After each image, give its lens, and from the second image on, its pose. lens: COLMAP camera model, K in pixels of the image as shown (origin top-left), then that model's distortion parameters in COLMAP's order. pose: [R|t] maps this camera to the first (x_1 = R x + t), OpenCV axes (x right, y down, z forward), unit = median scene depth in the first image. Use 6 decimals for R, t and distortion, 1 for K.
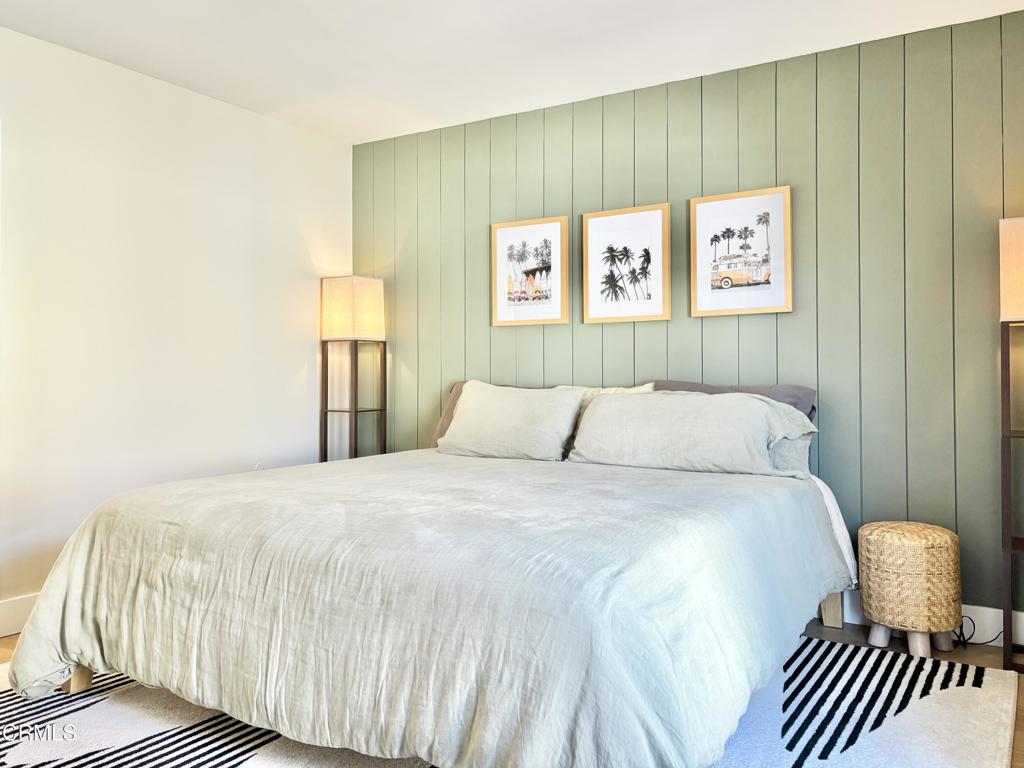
lens RADIAL K [[801.3, 0, 512.0], [0, 801.3, 384.0], [0, 0, 1]] dist [0.039904, 0.004675]
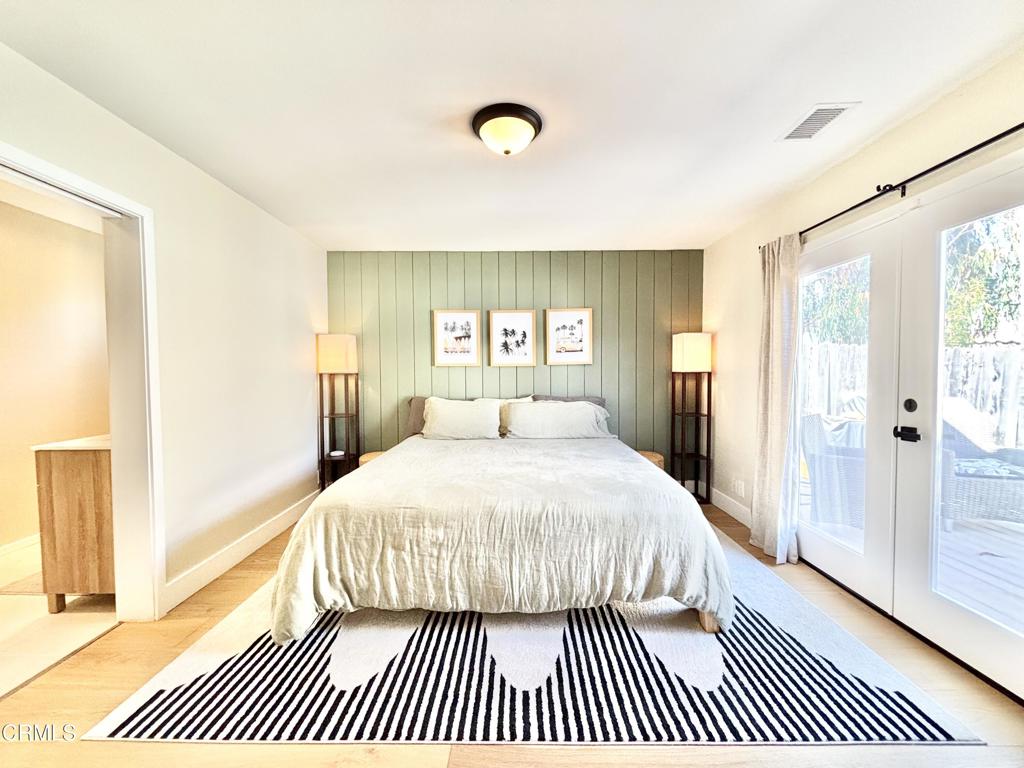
lens RADIAL K [[412.1, 0, 512.0], [0, 412.1, 384.0], [0, 0, 1]] dist [0.001676, 0.000007]
pose [[0.845151, -0.019743, 0.534163, -0.661936], [0.010196, 0.999731, 0.020818, -0.085691], [-0.534430, -0.012148, 0.845125, 0.195087]]
